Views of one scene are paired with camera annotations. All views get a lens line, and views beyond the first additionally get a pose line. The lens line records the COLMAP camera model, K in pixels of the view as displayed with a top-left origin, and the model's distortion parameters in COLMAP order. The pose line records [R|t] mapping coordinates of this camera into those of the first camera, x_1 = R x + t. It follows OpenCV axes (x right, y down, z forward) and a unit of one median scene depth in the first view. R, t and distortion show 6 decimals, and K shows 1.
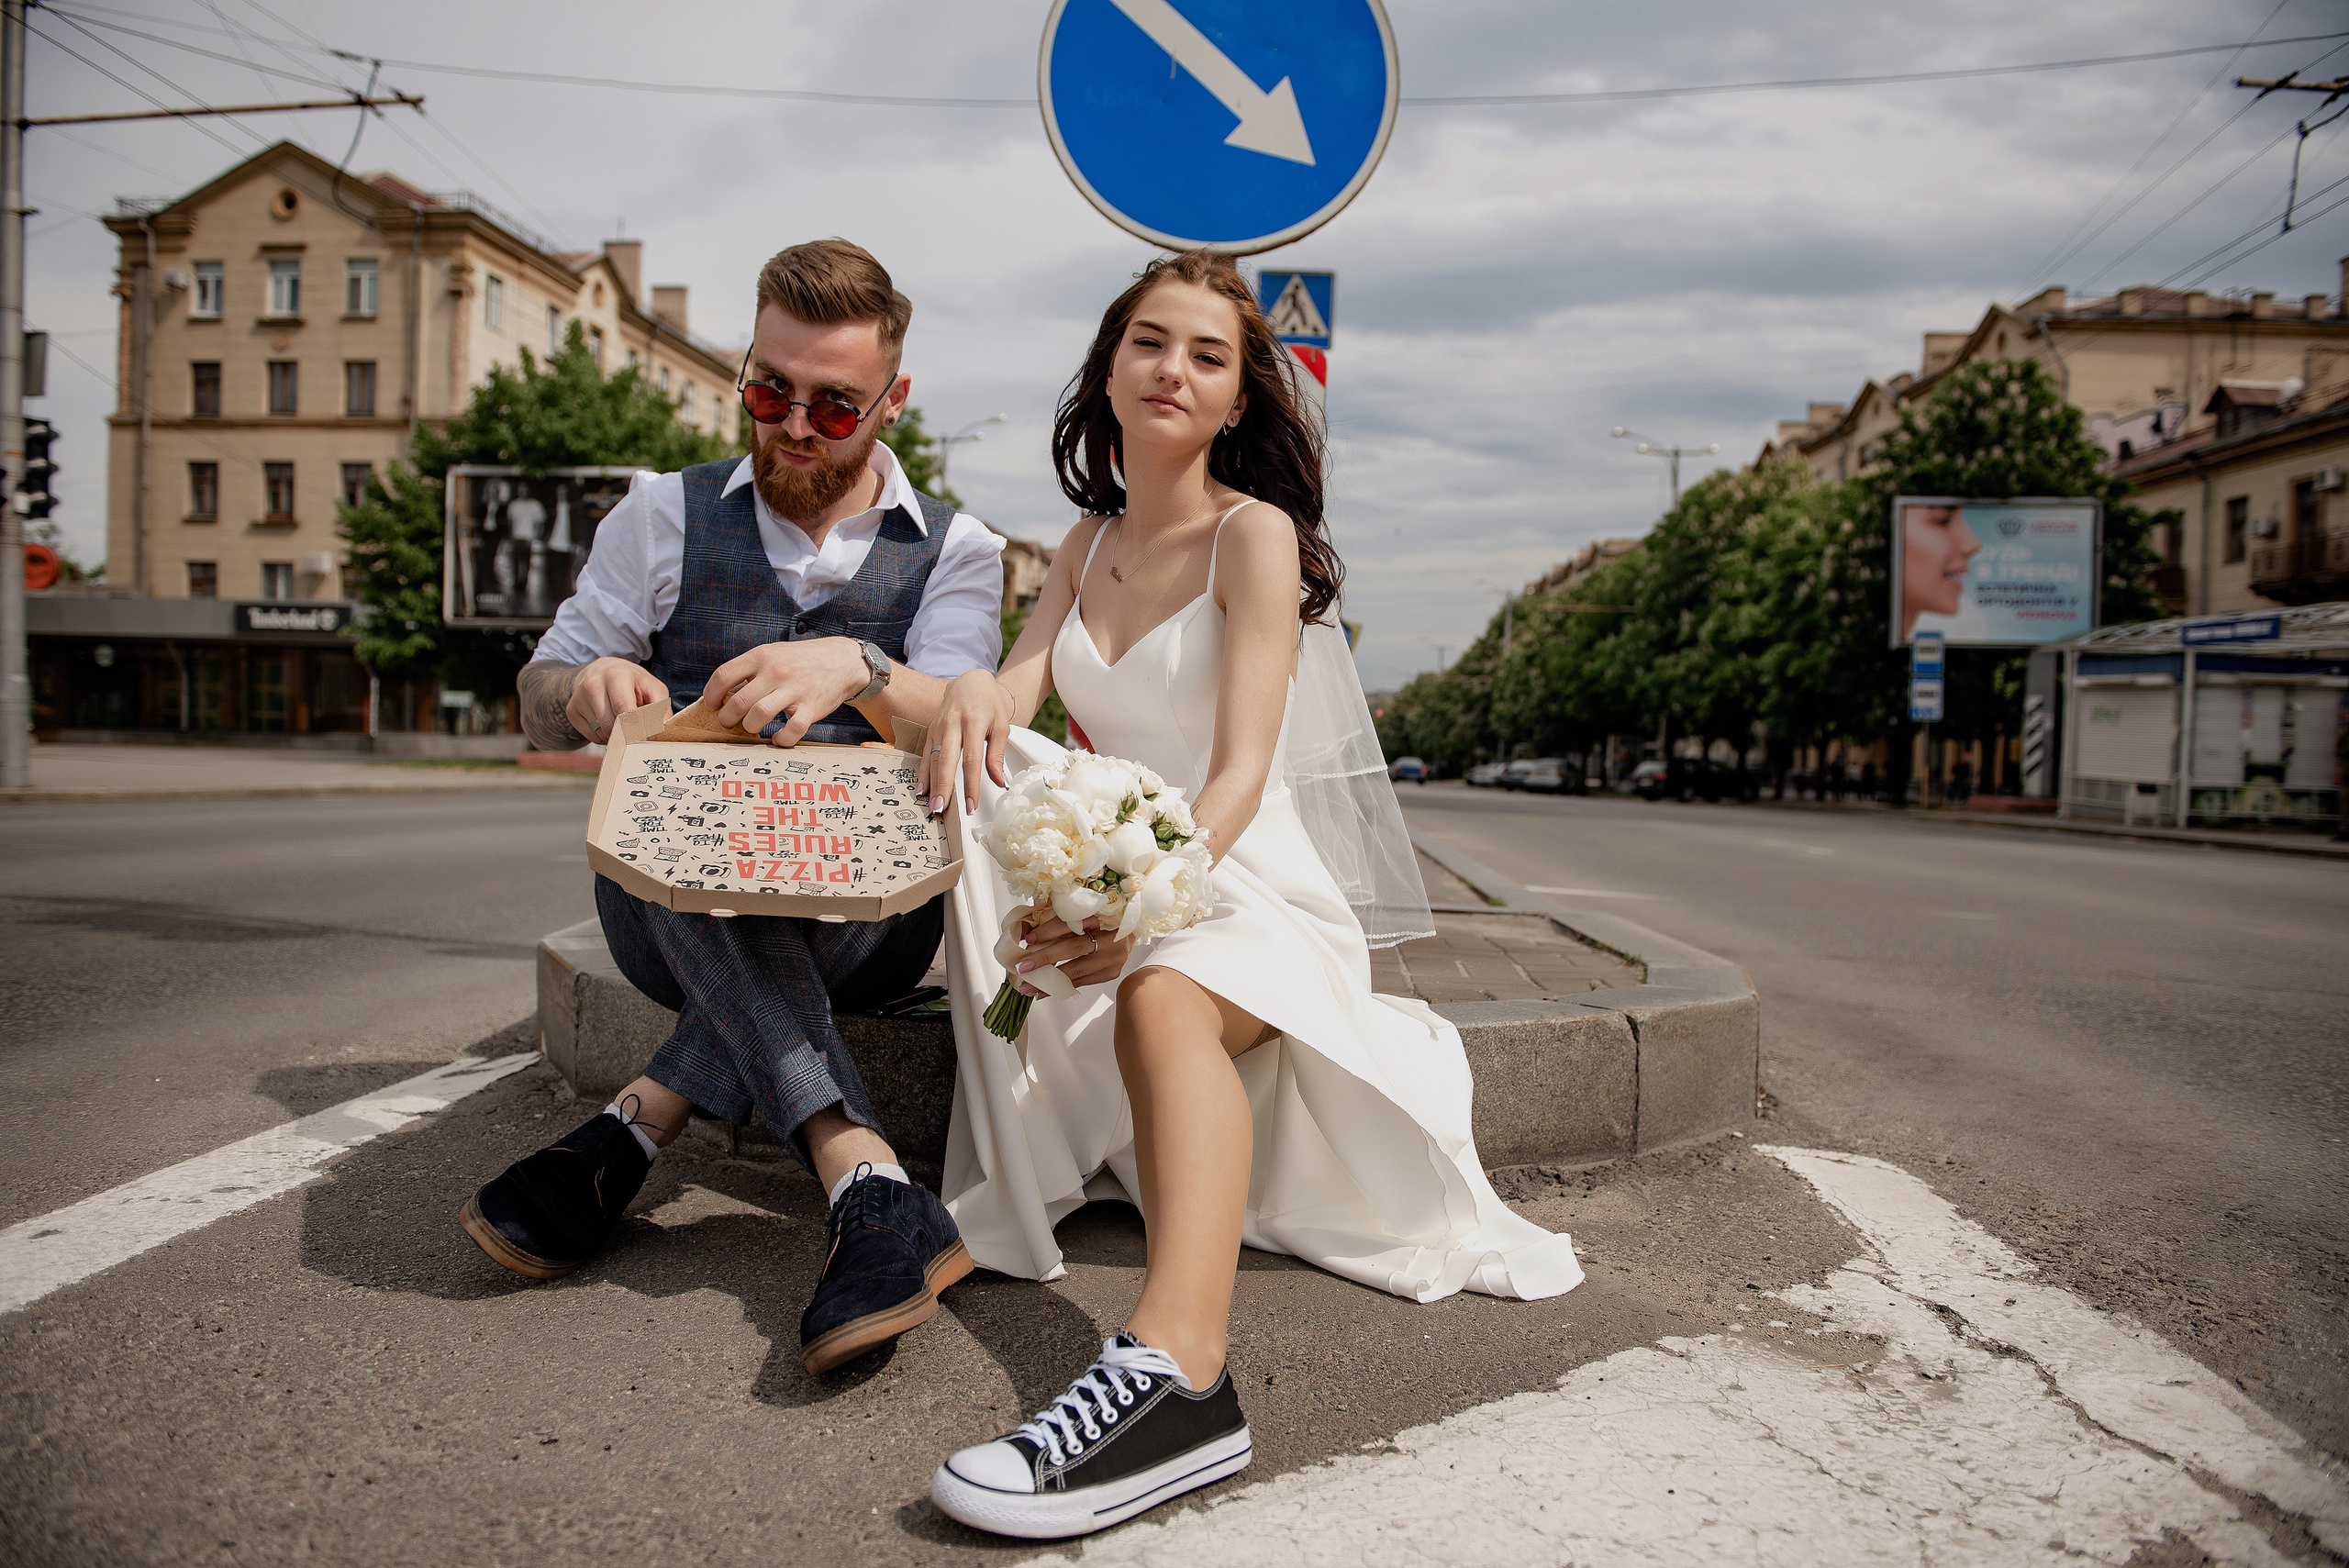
lens RADIAL K [[1611.3, 0, 1163.6], [0, 1611.3, 780.0], [0, 0, 1]] dist [-0.053114, 0.000885]
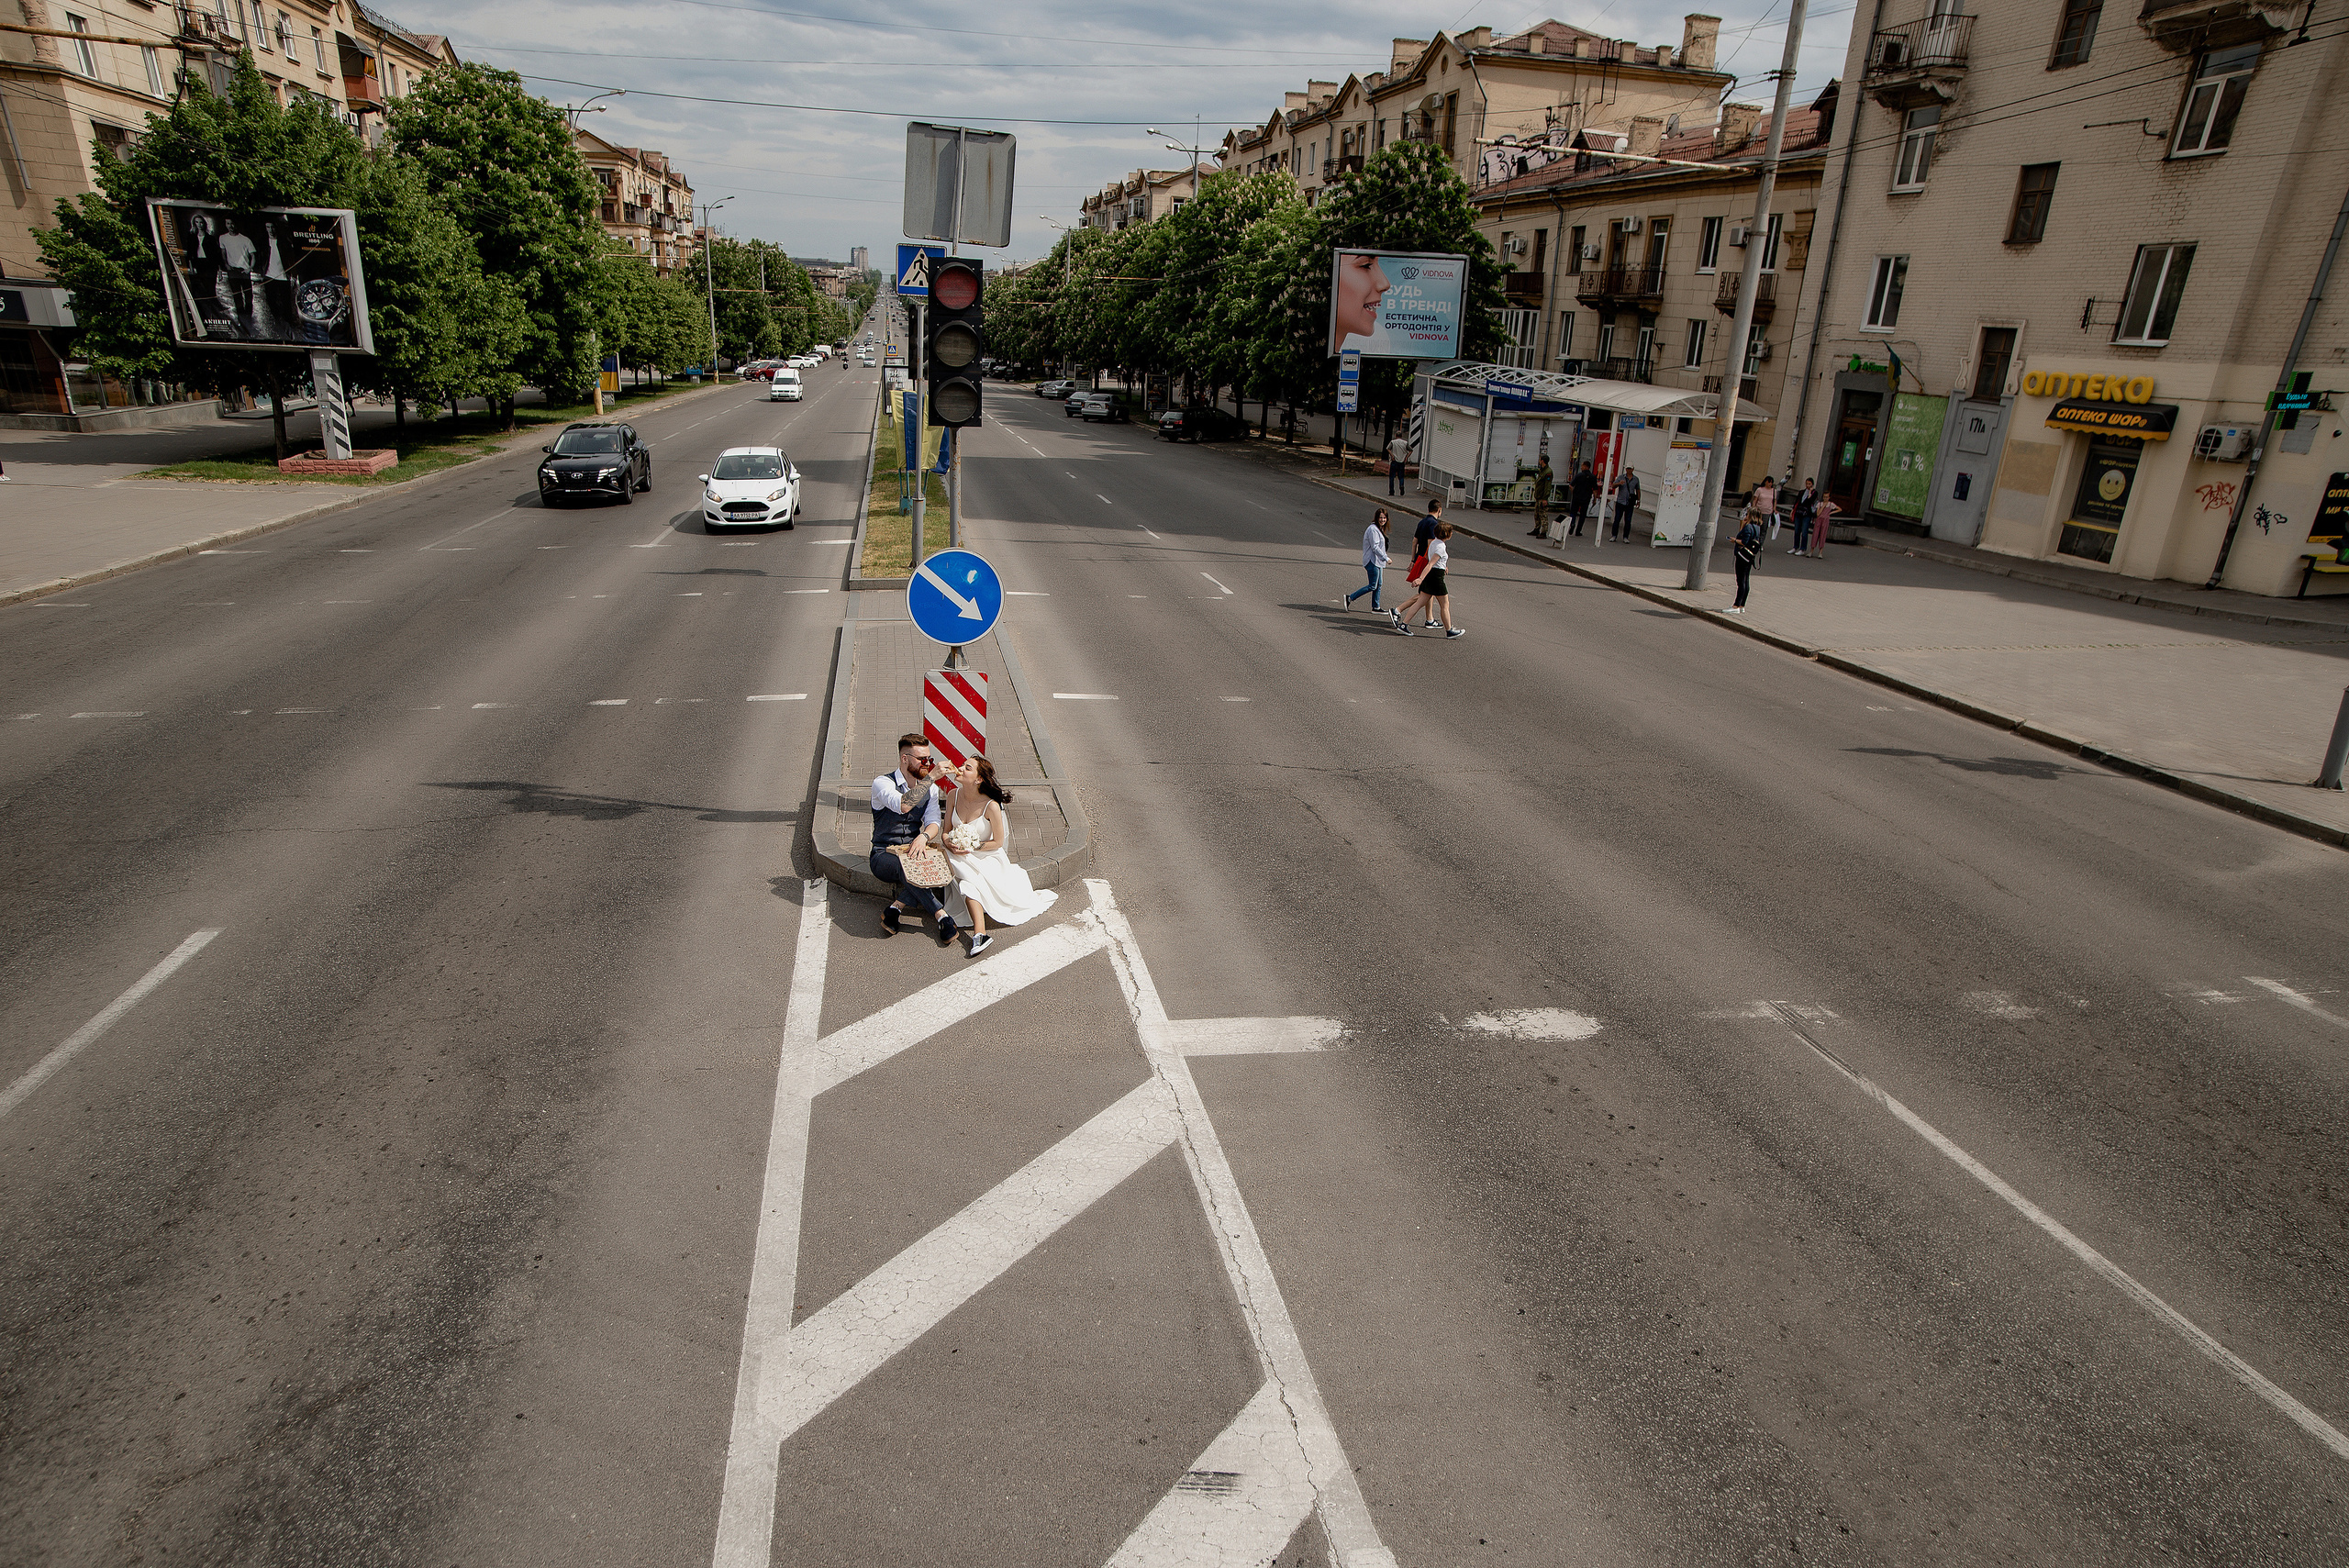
lens RADIAL K [[1356.5, 0, 1178.4], [0, 1356.5, 793.0], [0, 0, 1]] dist [-0.095225, 0.084363]
pose [[0.959563, -0.080883, 0.269624, -0.025613], [-0.006964, 0.950716, 0.309984, -0.072118], [-0.281408, -0.299327, 0.911709, -0.155606]]
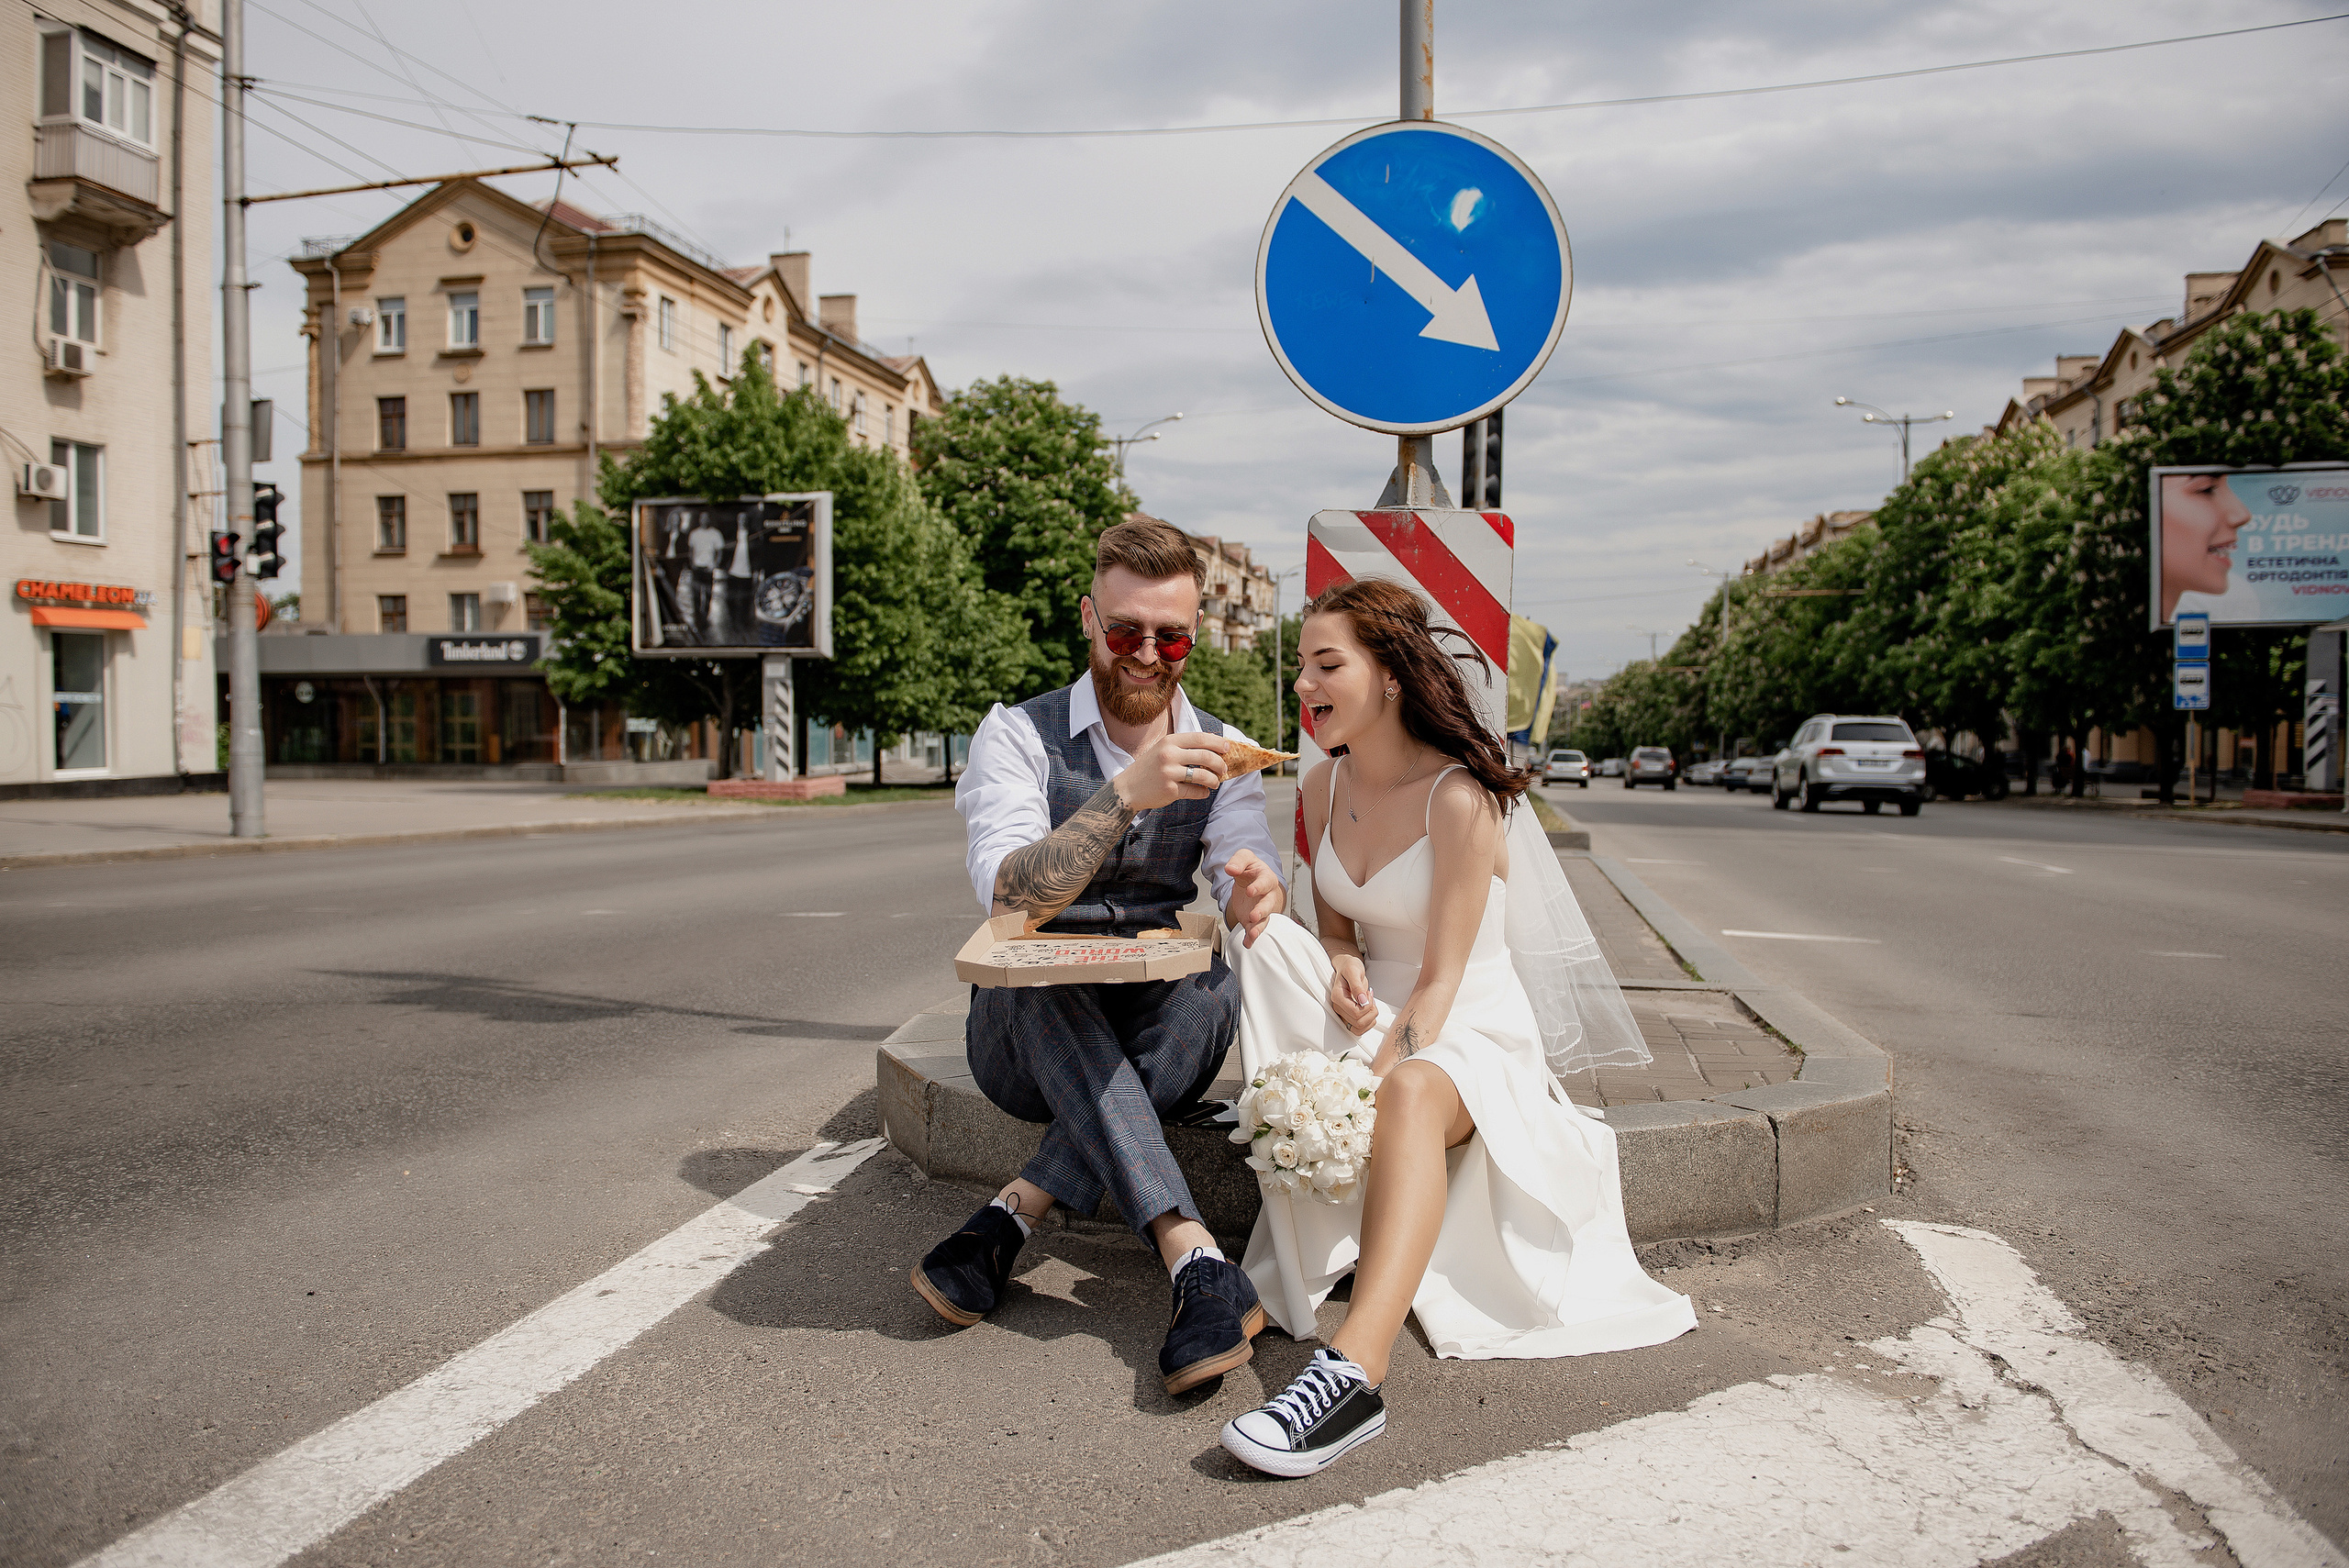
lens RADIAL K [[1701.3, 0, 1160.8], [0, 1701.3, 782.7], [0, 0, 1]] dist [-0.051195, -0.001305]
pose [[0.993217, -0.022865, -0.114007, -0.001068], [0.022757, 0.999738, -0.002250, -0.005627], [0.114029, -0.000359, 0.993477, -0.016535]]
